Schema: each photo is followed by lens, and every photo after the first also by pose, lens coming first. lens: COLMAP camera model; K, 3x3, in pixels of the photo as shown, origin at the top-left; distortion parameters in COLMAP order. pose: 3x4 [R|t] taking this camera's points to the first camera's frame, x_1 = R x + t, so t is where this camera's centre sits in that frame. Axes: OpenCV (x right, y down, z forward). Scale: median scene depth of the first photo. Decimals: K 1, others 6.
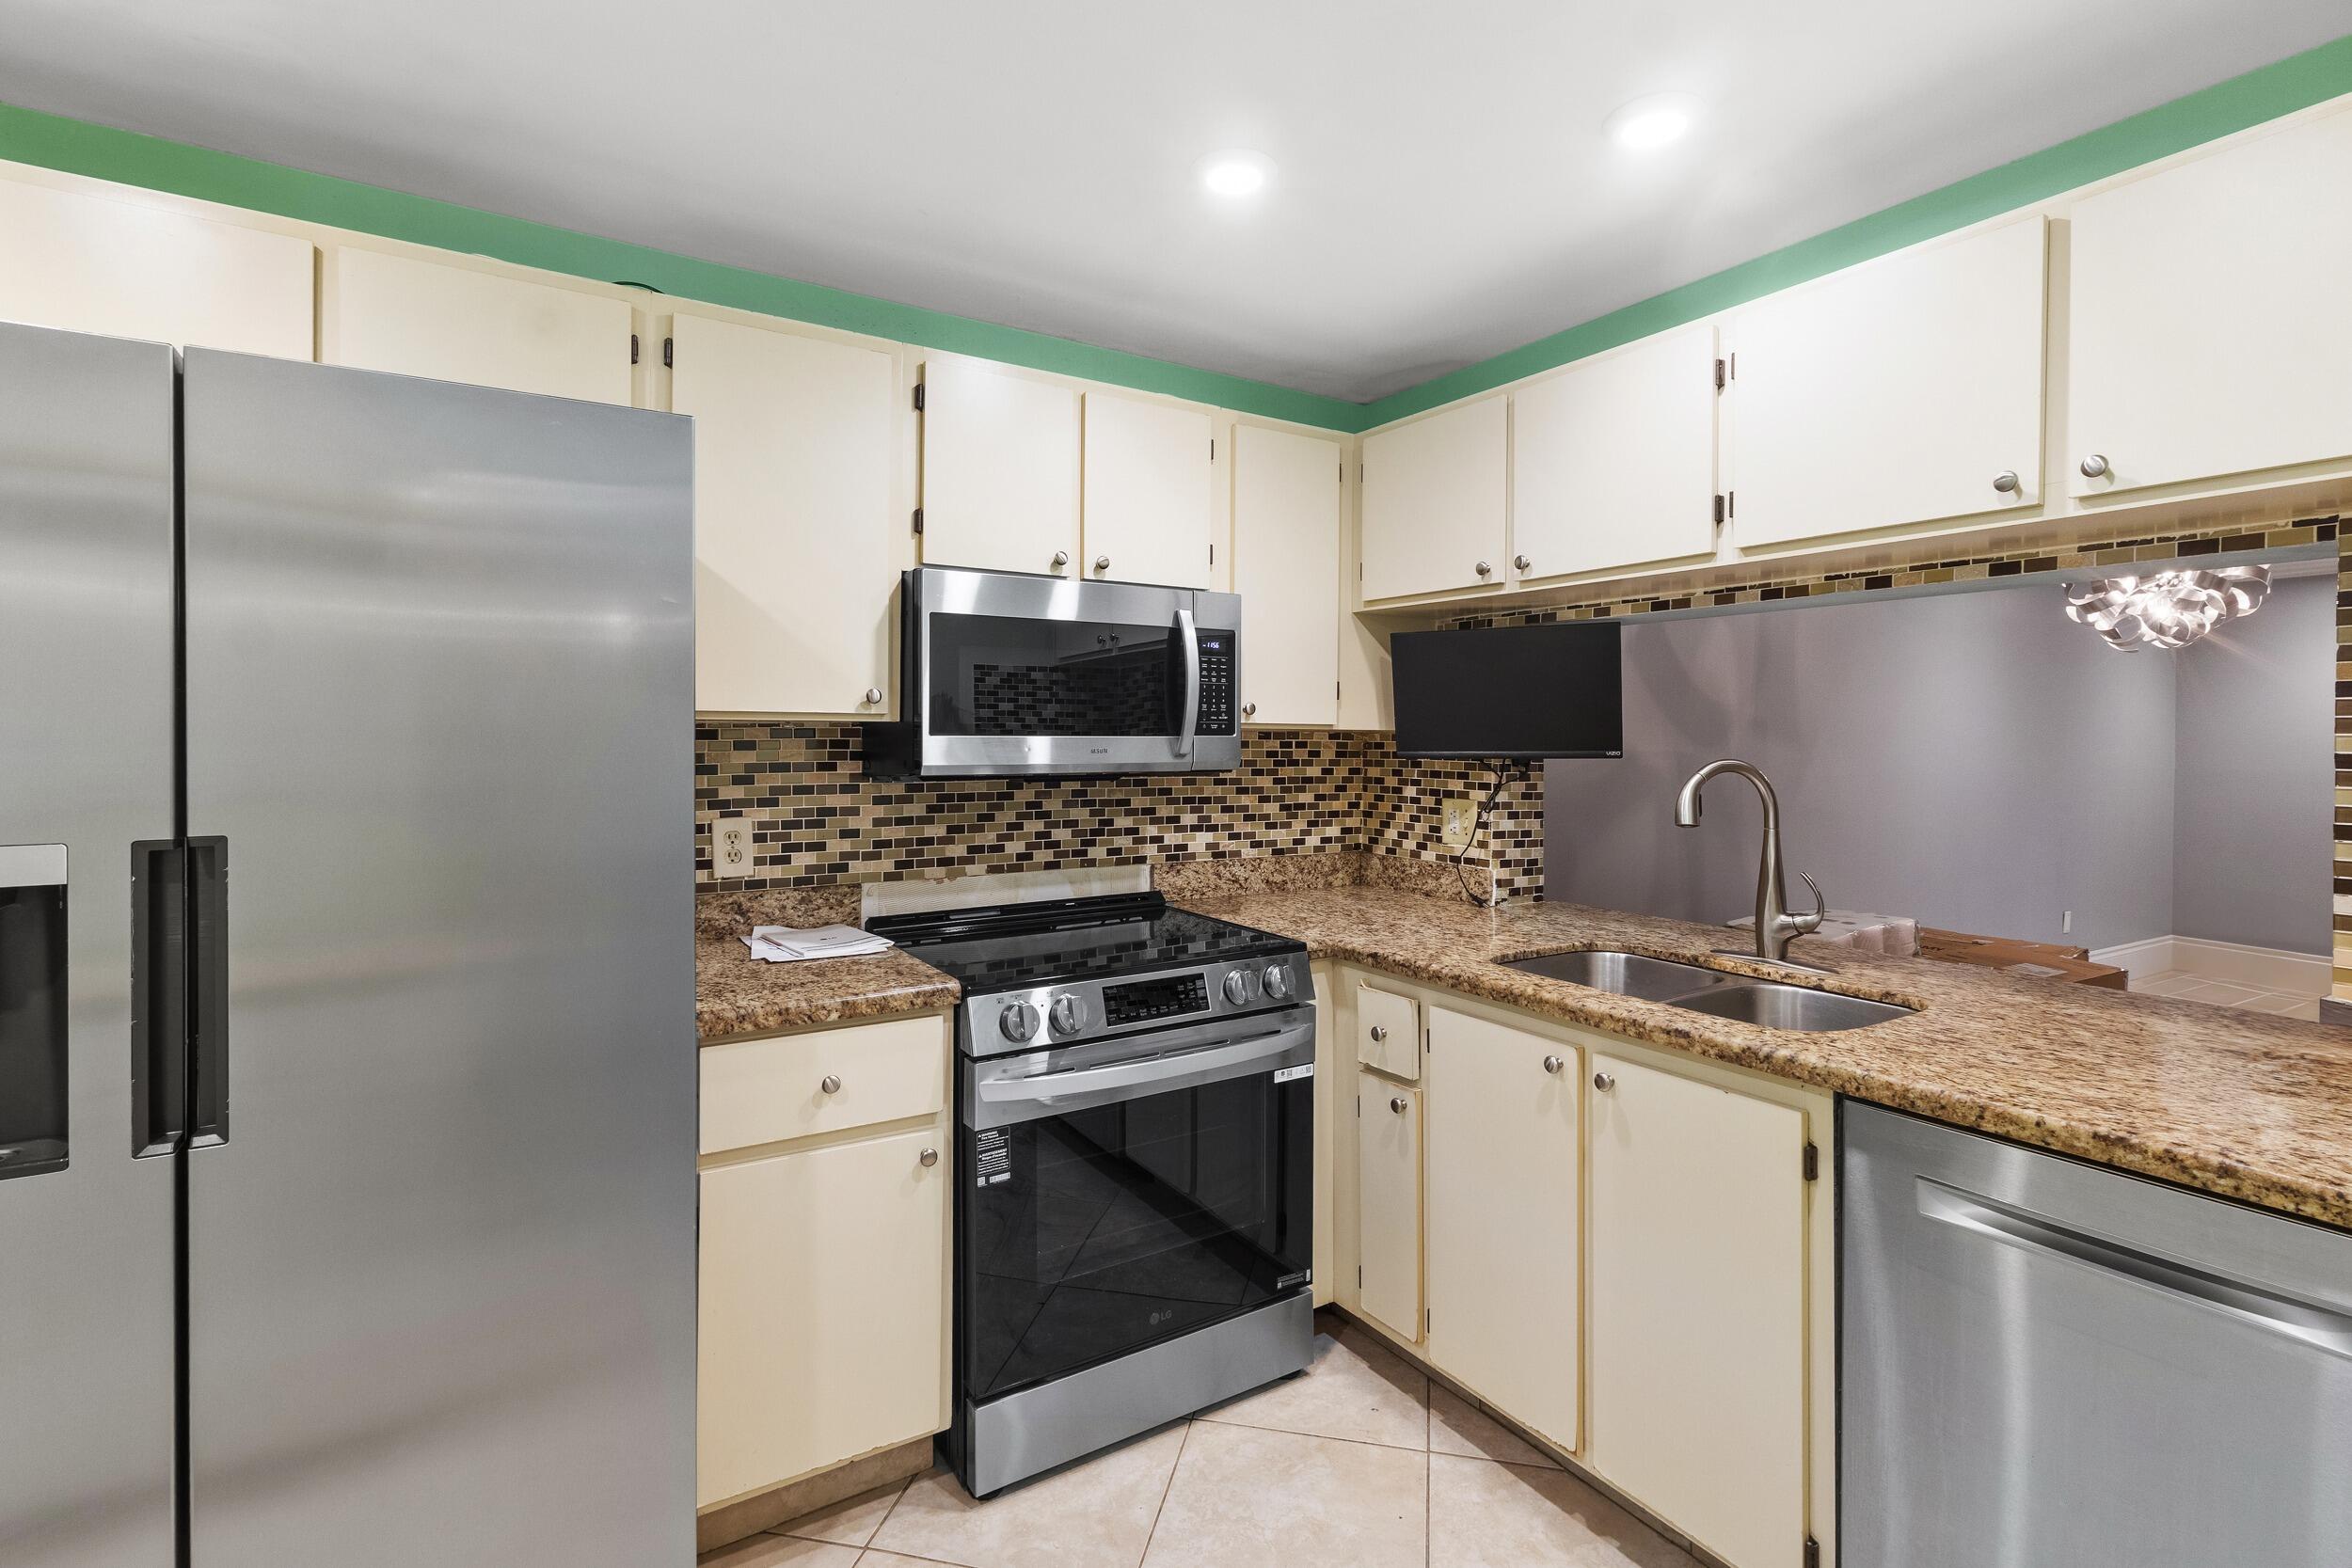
lens RADIAL K [[1096.7, 0, 1180.1], [0, 1096.7, 747.2], [0, 0, 1]] dist [0.003265, 0.000840]
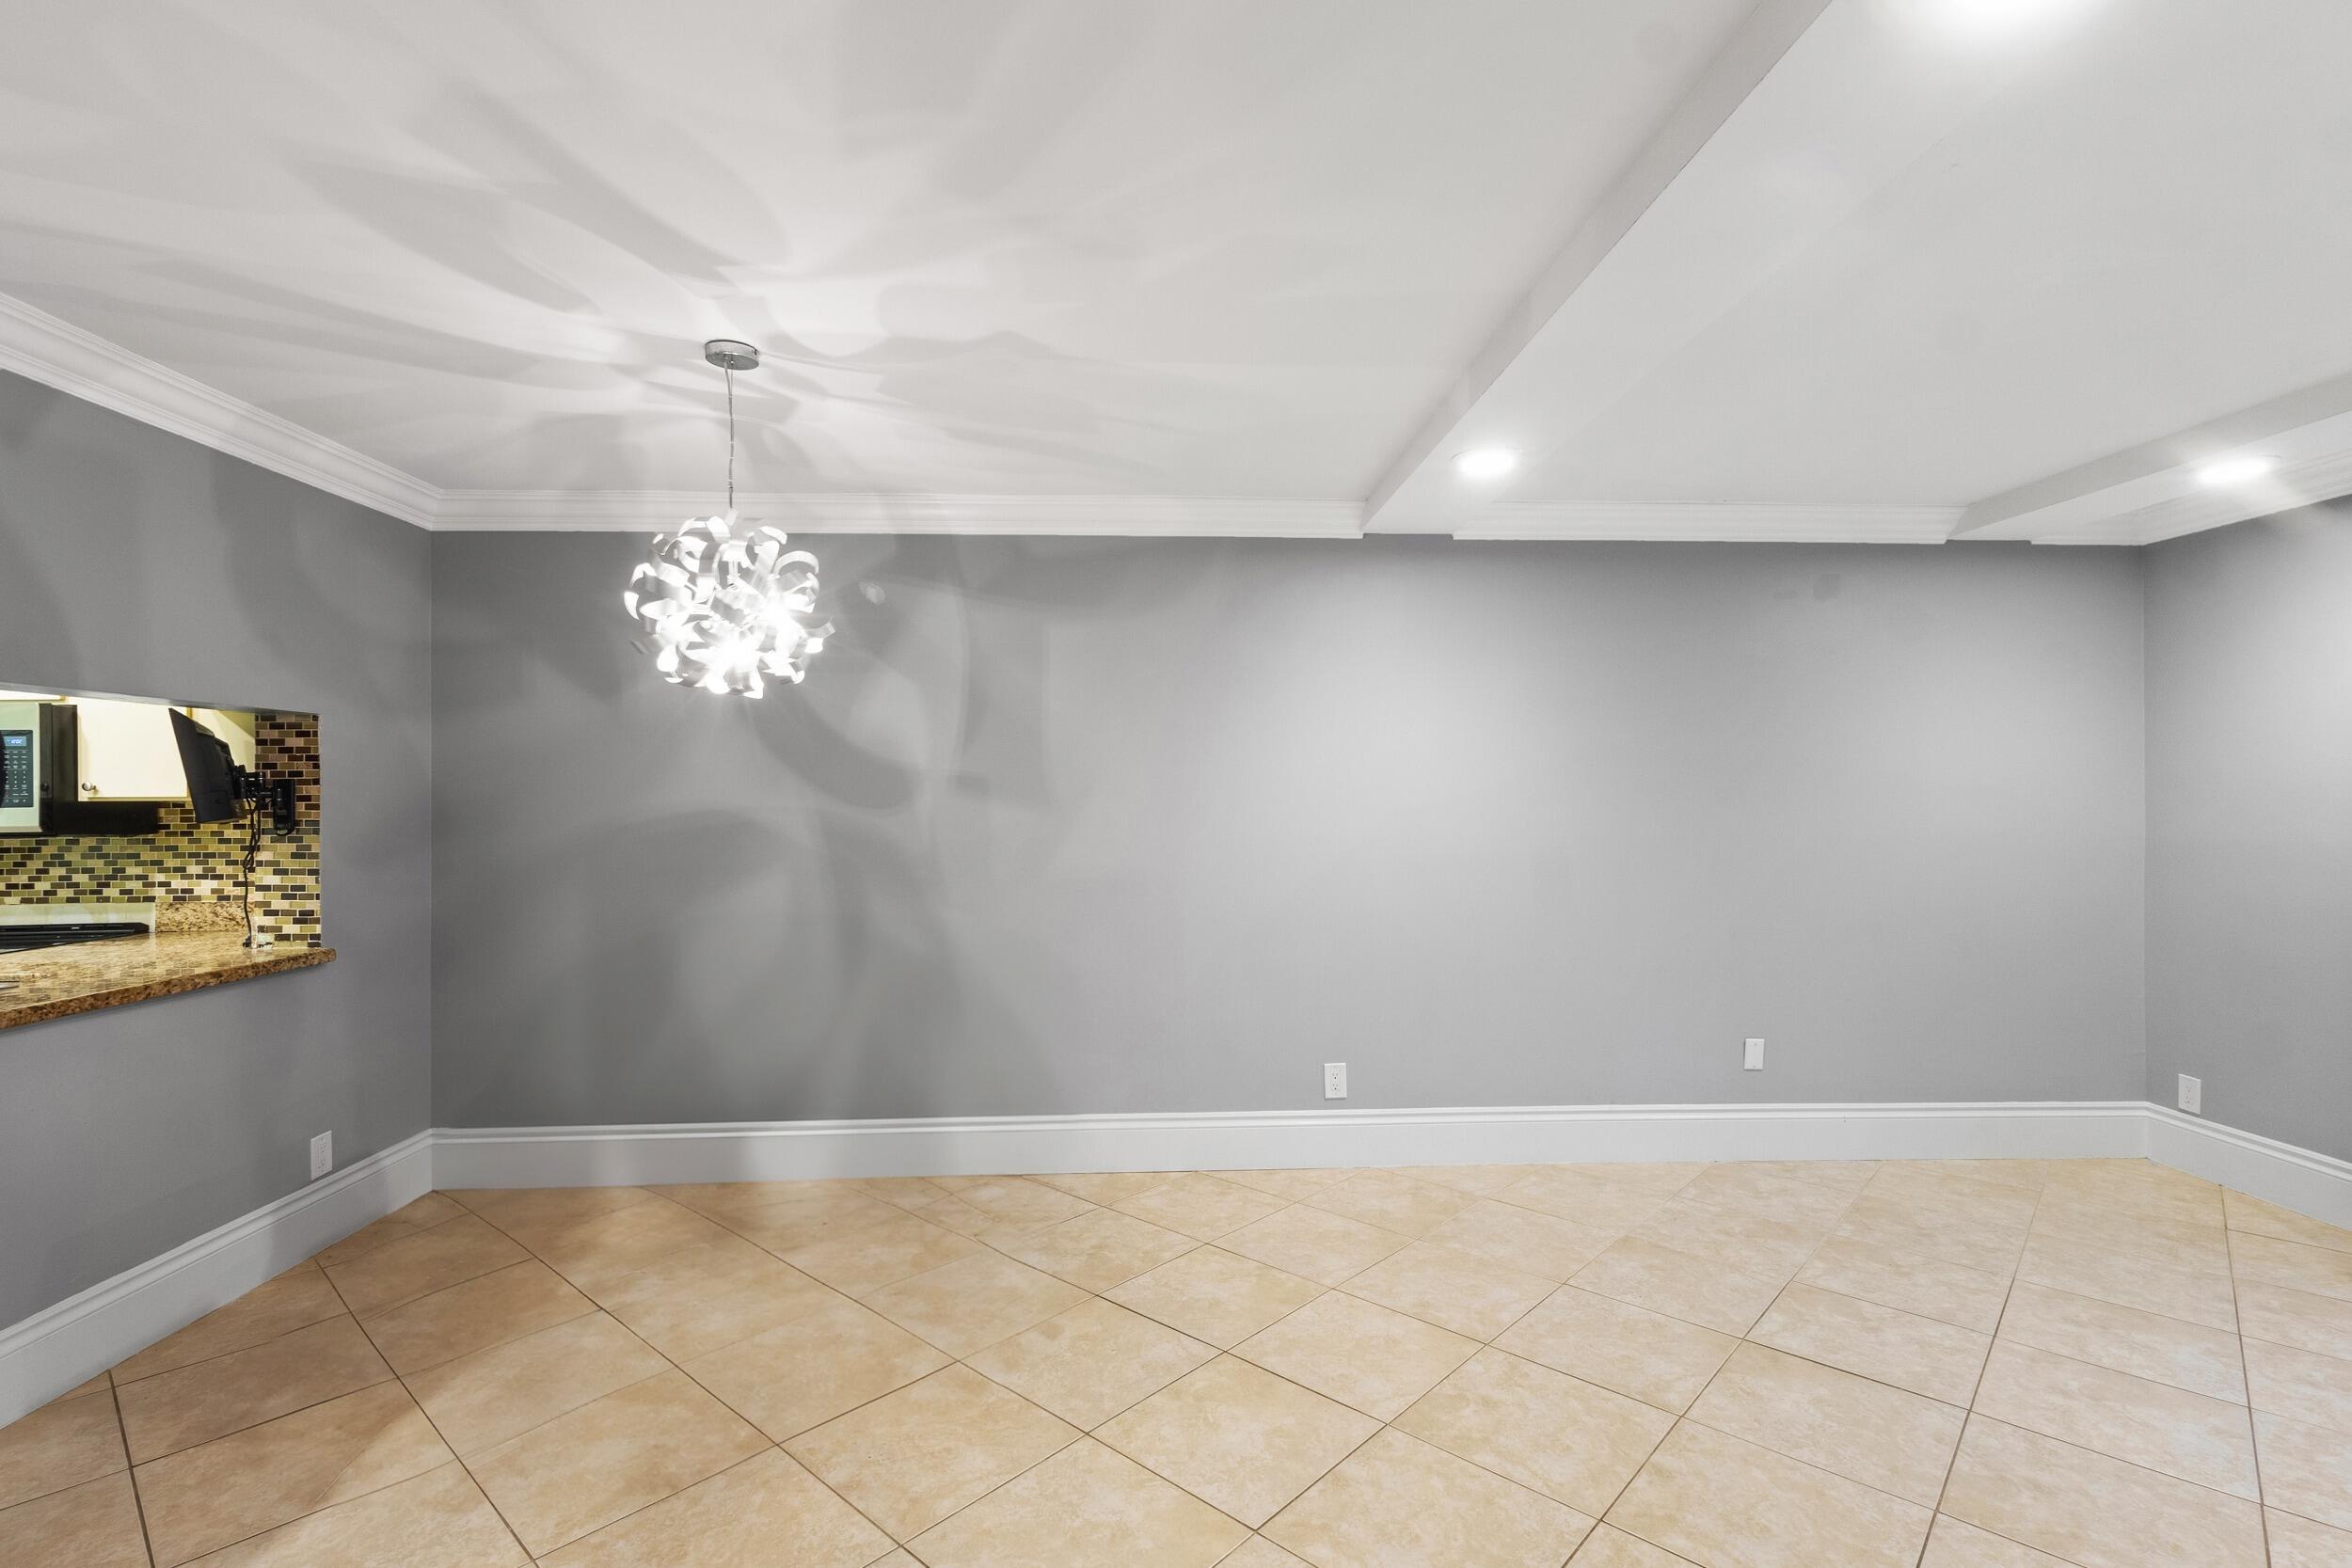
lens RADIAL K [[1086.7, 0, 1179.0], [0, 1086.7, 790.4], [0, 0, 1]] dist [0.004369, 0.000893]
pose [[0.872499, -0.014191, -0.488410, 1.851313], [0.007782, 0.999855, -0.015150, 0.000276], [0.488554, 0.009418, 0.872483, 0.488346]]
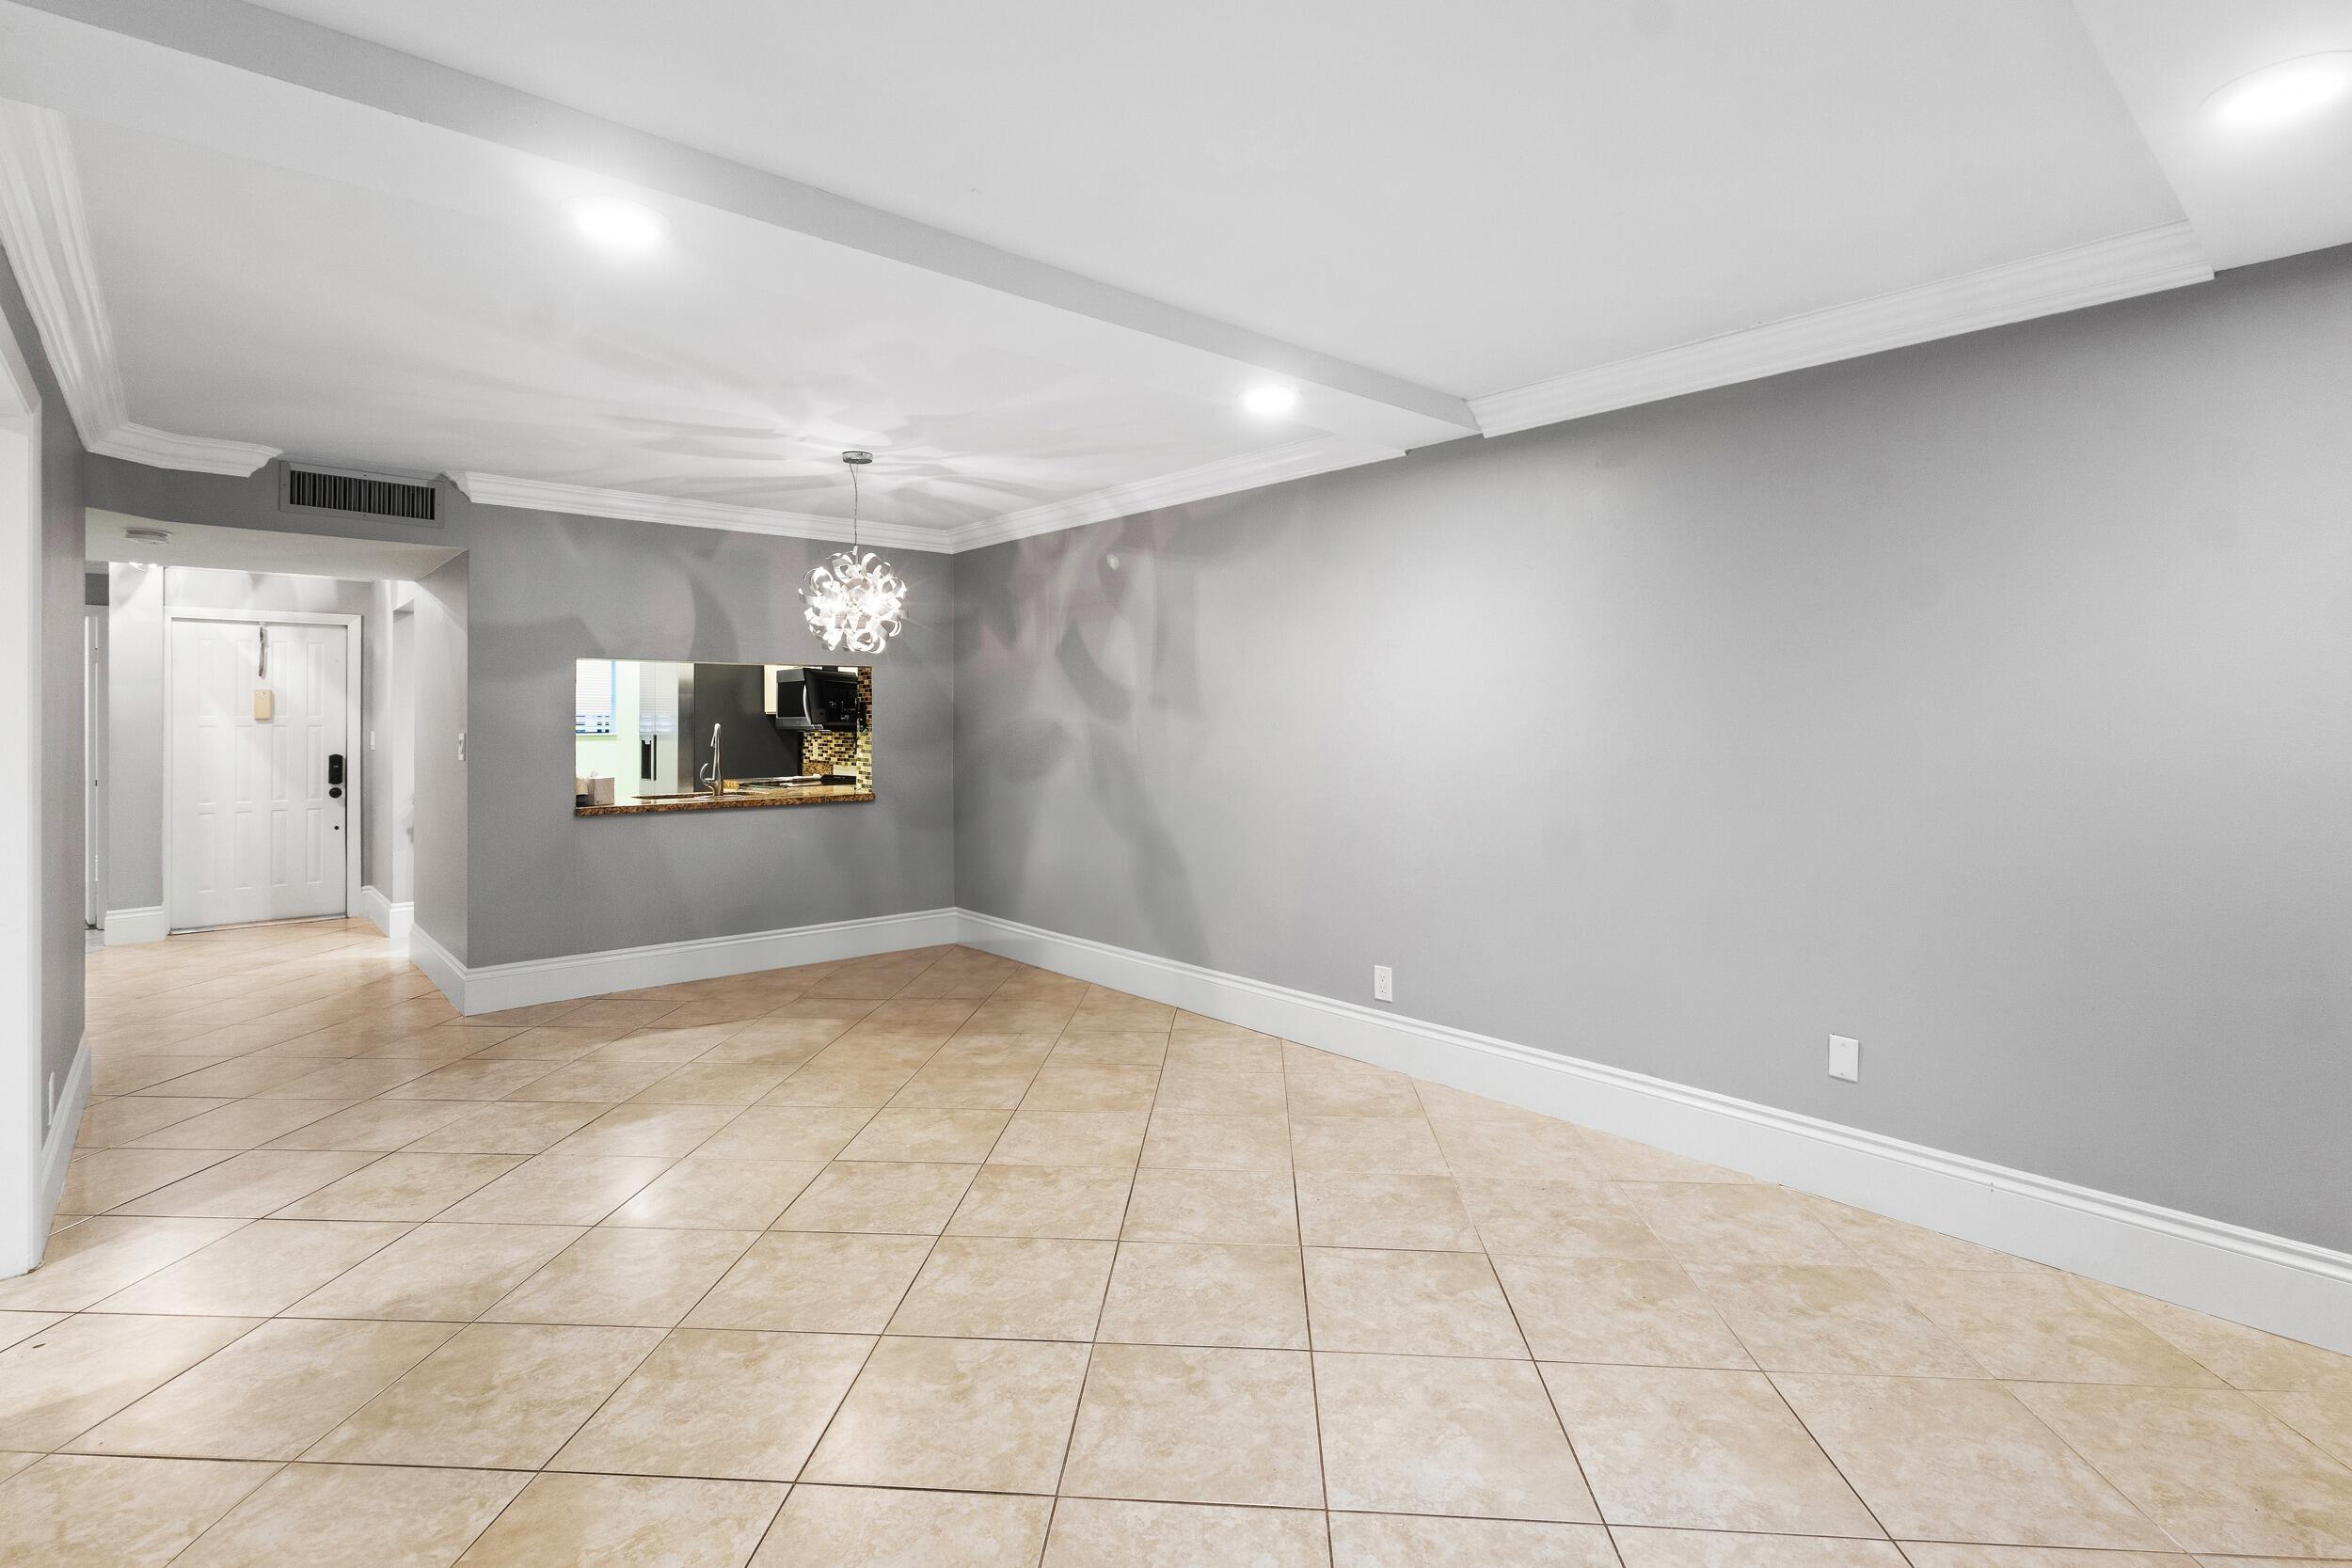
lens RADIAL K [[1112.7, 0, 1170.9], [0, 1112.7, 706.0], [0, 0, 1]] dist [0.003693, 0.000838]
pose [[0.164813, -0.017954, -0.986161, 2.836668], [-0.001463, 0.999829, -0.018448, 0.012741], [0.986324, 0.004484, 0.164758, 1.348696]]
